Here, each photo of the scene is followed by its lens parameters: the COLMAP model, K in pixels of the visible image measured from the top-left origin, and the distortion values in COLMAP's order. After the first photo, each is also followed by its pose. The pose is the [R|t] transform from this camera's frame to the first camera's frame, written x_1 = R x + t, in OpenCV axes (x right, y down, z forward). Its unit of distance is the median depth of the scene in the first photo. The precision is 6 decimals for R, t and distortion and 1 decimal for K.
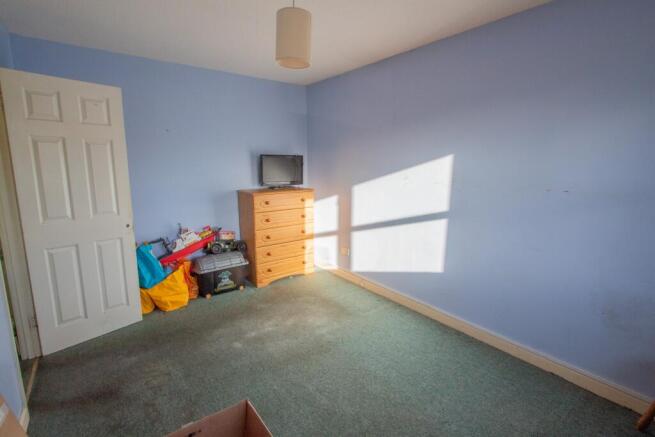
lens RADIAL K [[302.2, 0, 322.9], [0, 302.2, 215.7], [0, 0, 1]] dist [-0.016971, 0.000353]
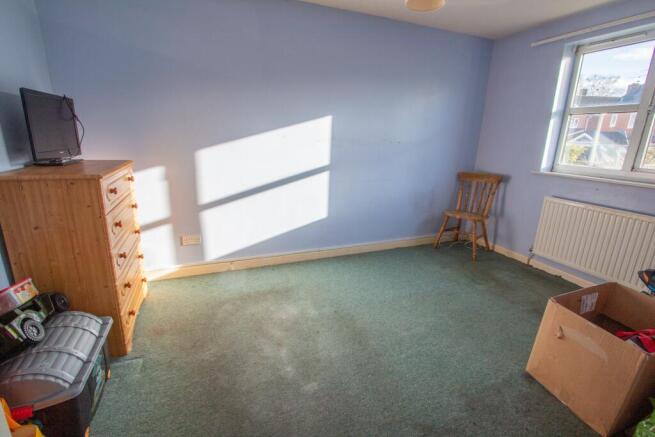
lens RADIAL K [[302.2, 0, 323.2], [0, 302.2, 216.3], [0, 0, 1]] dist [-0.016971, 0.000353]
pose [[0.273124, -0.257110, 0.926983, -0.668712], [0.140407, 0.963956, 0.225996, -0.080300], [-0.951677, 0.068430, 0.299380, 0.609318]]
